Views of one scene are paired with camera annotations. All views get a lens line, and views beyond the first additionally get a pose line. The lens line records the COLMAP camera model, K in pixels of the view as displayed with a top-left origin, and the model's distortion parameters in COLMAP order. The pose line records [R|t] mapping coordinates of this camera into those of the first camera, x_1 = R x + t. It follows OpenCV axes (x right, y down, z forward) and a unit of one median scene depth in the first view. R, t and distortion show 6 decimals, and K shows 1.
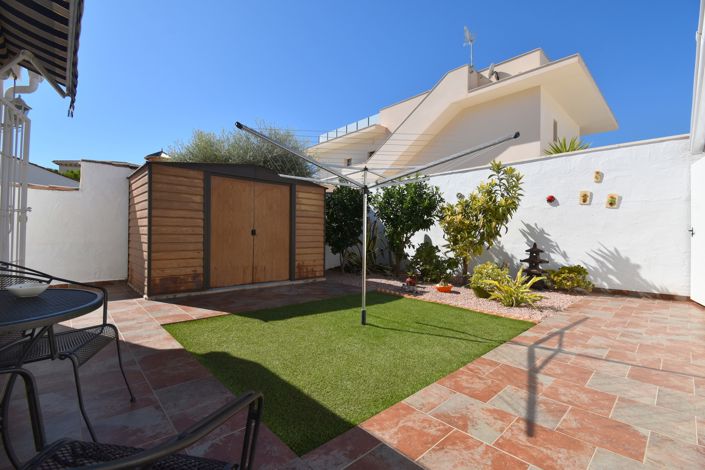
lens RADIAL K [[310.6, 0, 355.1], [0, 310.6, 233.7], [0, 0, 1]] dist [0.007671, -0.016577]
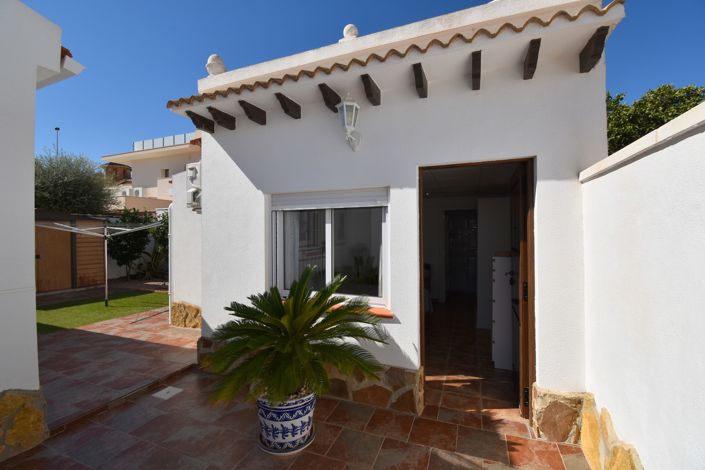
lens RADIAL K [[310.6, 0, 351.3], [0, 310.6, 236.2], [0, 0, 1]] dist [0.007671, -0.016577]
pose [[0.902393, -0.019683, 0.430463, 0.364972], [0.015647, 0.999794, 0.012914, -0.092792], [-0.430629, -0.004918, 0.902516, -0.883411]]
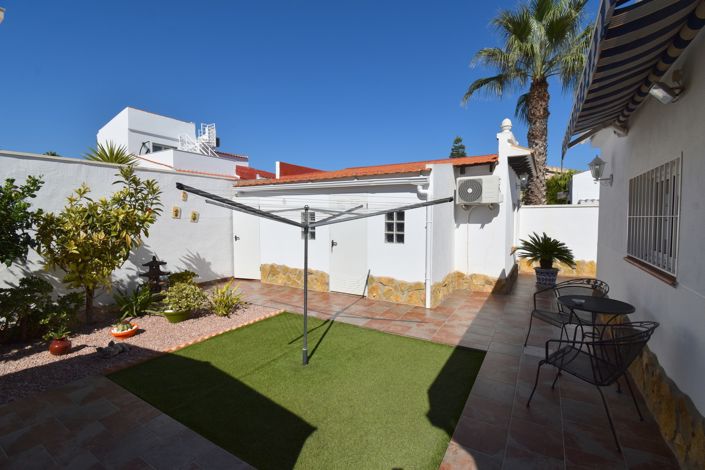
lens RADIAL K [[310.6, 0, 351.6], [0, 310.6, 231.4], [0, 0, 1]] dist [0.007671, -0.016577]
pose [[-0.276518, -0.055728, 0.959391, -0.610187], [-0.008176, 0.998418, 0.055638, -0.121971], [-0.960974, 0.007541, -0.276536, 0.726866]]
